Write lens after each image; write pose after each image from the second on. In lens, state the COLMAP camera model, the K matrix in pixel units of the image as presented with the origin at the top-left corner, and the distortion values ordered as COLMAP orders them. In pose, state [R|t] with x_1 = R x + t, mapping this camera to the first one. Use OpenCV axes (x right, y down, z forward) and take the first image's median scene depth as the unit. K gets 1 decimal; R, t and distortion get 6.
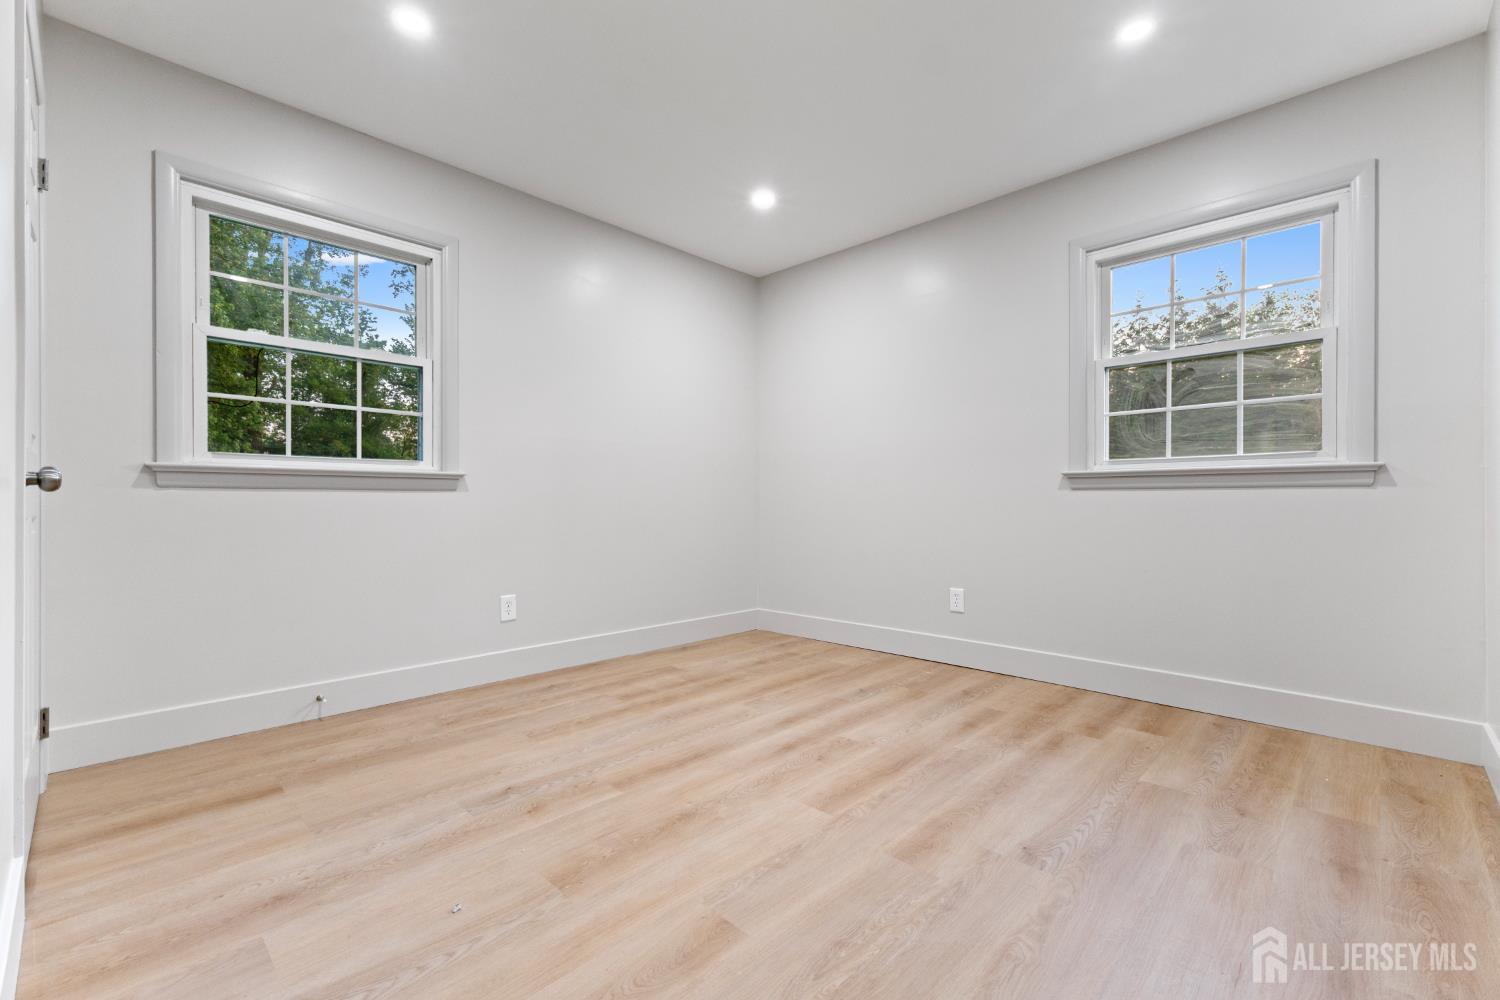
lens RADIAL K [[634.0, 0, 748.1], [0, 634.0, 502.2], [0, 0, 1]] dist [0.005166, -0.000378]
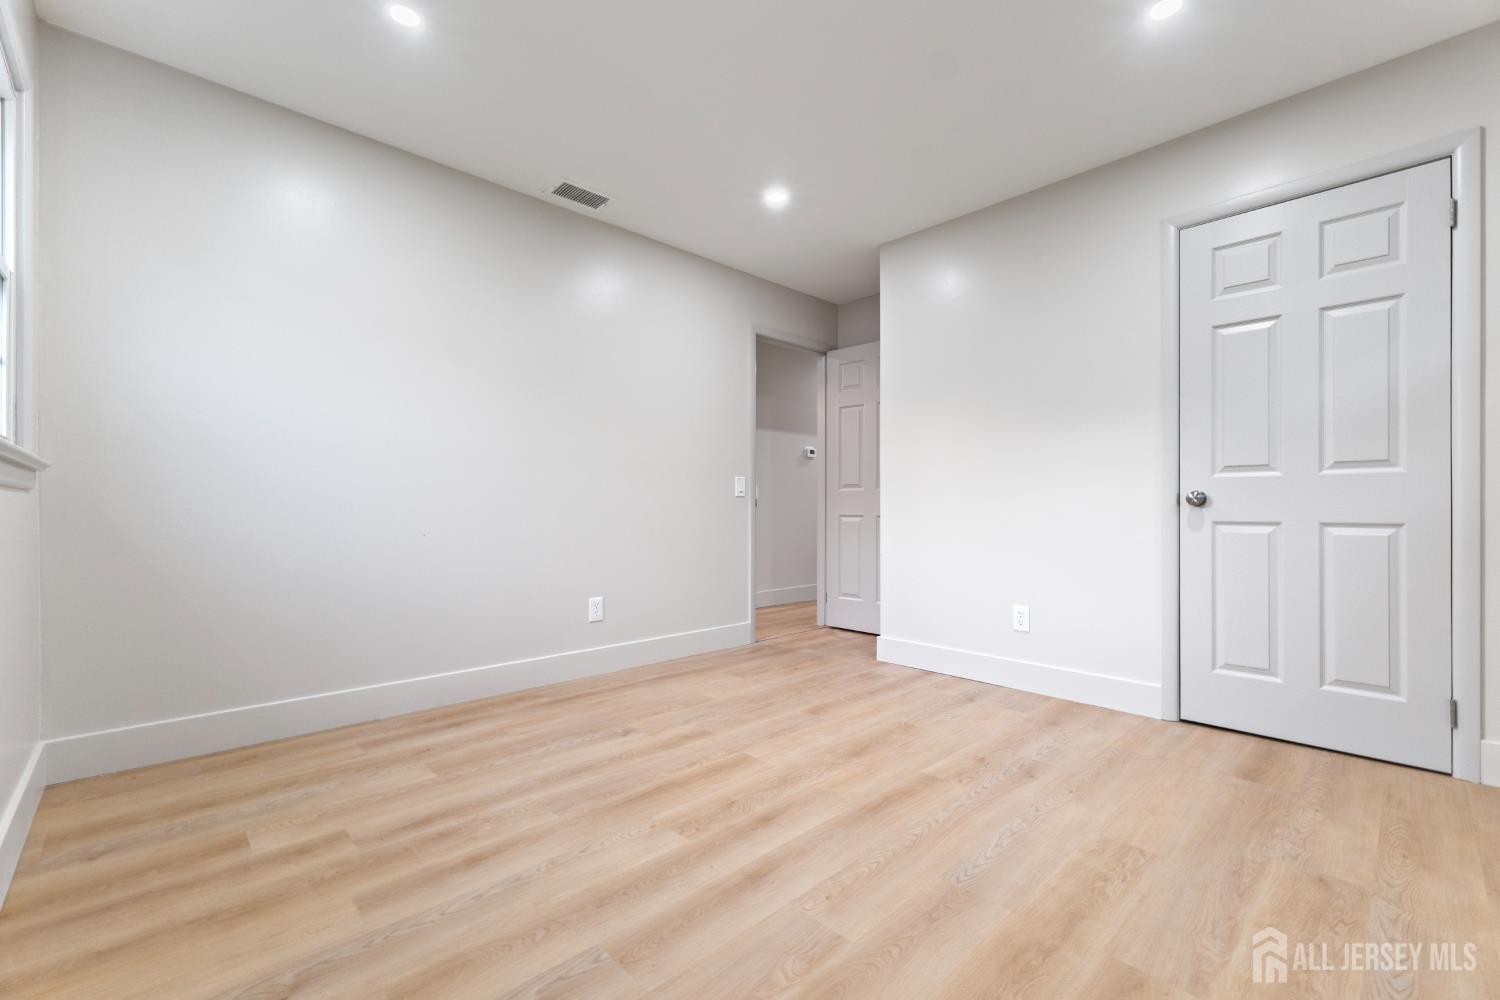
lens RADIAL K [[634.0, 0, 744.9], [0, 634.0, 505.1], [0, 0, 1]] dist [0.005166, -0.000378]
pose [[-0.999004, 0.000100, 0.044619, 0.058327], [-0.000194, 0.999978, -0.006572, -0.004092], [-0.044619, -0.006574, -0.998982, 1.962491]]
